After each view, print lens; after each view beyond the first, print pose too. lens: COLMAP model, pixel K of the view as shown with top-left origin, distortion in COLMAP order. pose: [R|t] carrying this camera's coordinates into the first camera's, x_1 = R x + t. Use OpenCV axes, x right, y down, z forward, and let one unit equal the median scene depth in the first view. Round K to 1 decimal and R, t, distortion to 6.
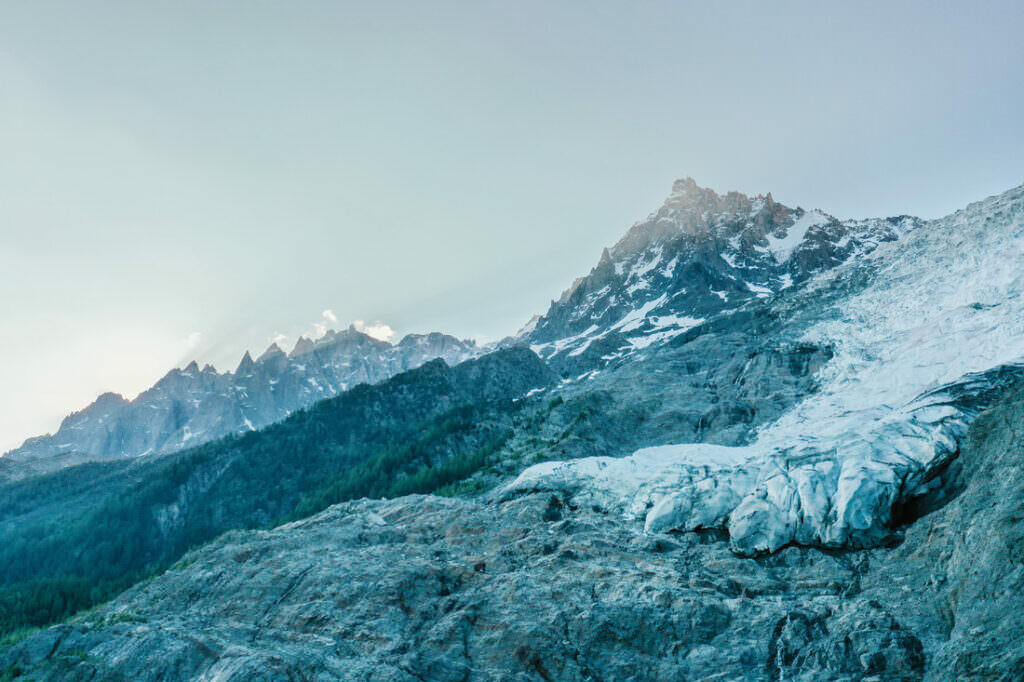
lens RADIAL K [[800.8, 0, 512.0], [0, 800.8, 341.0], [0, 0, 1]] dist [0.000102, -0.001124]
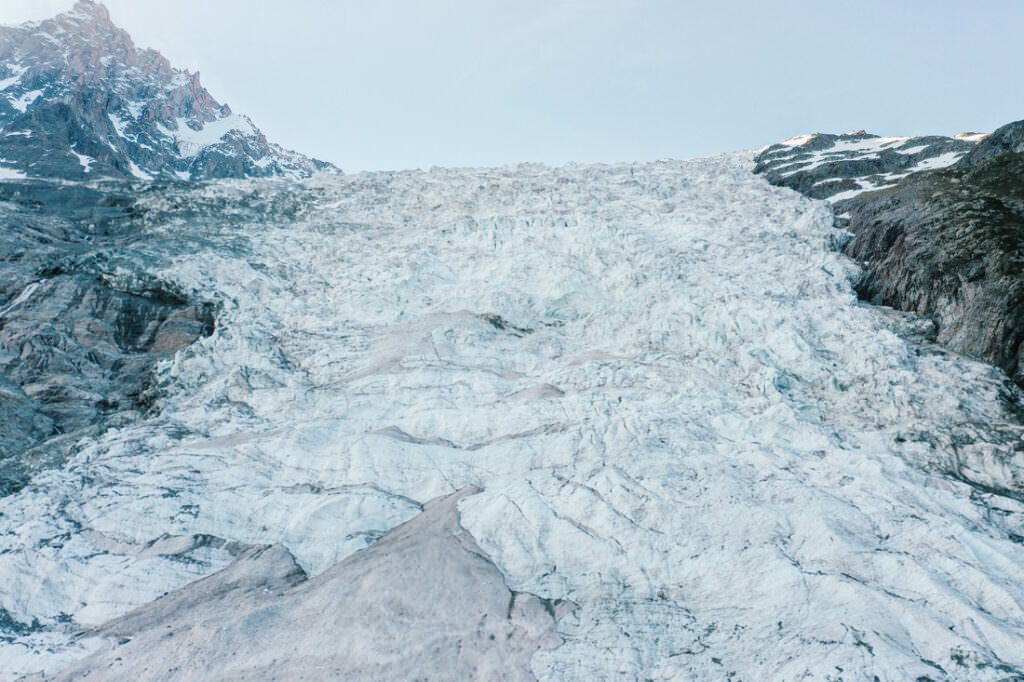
lens RADIAL K [[800.8, 0, 512.0], [0, 800.8, 341.0], [0, 0, 1]] dist [0.000102, -0.001124]
pose [[0.691079, 0.242373, 0.680930, 0.071246], [-0.310258, 0.950365, -0.023394, -0.006889], [-0.652801, -0.195097, 0.731975, 0.189148]]
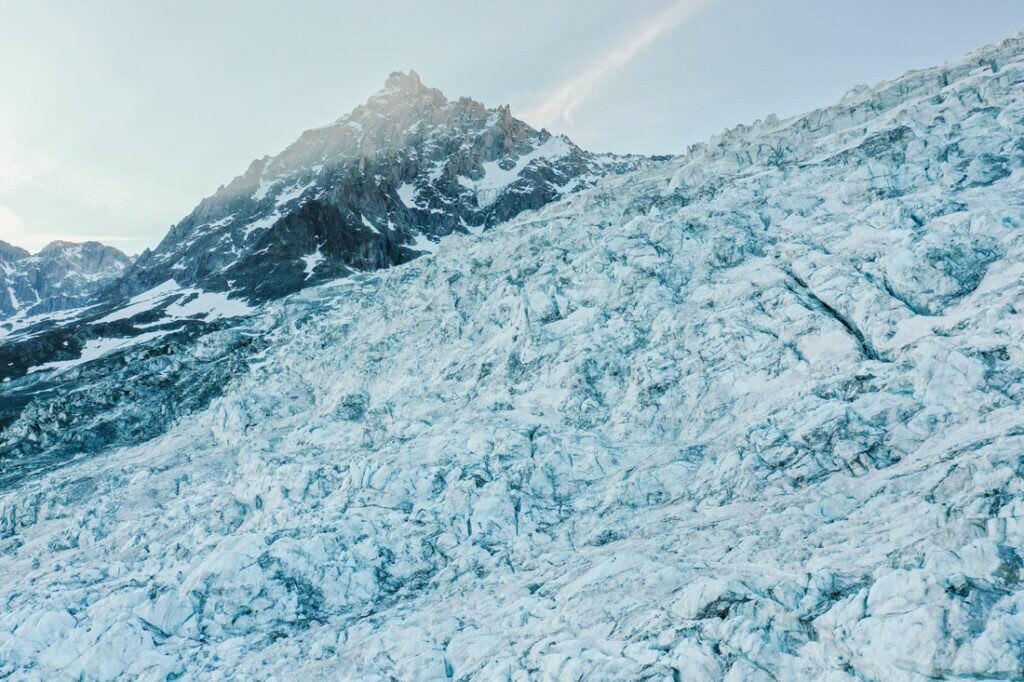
lens RADIAL K [[800.8, 0, 512.0], [0, 800.8, 341.0], [0, 0, 1]] dist [0.000102, -0.001124]
pose [[0.977521, 0.063649, 0.201001, 0.246974], [-0.088699, 0.989022, 0.118184, -0.072627], [-0.191272, -0.133356, 0.972436, 0.315738]]
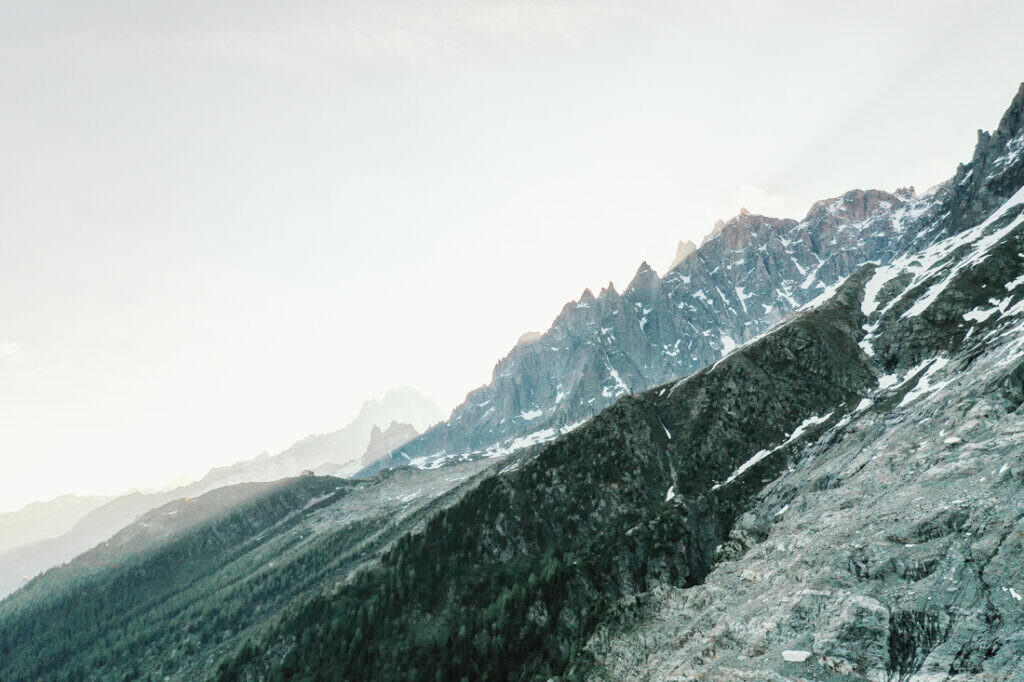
lens RADIAL K [[821.4, 0, 512.0], [0, 821.4, 341.0], [0, 0, 1]] dist [0.001918, 0.000177]
pose [[0.789603, -0.150776, -0.594806, 0.149357], [0.265159, 0.958006, 0.109155, -0.075441], [0.553370, -0.243907, 0.796424, 0.326425]]
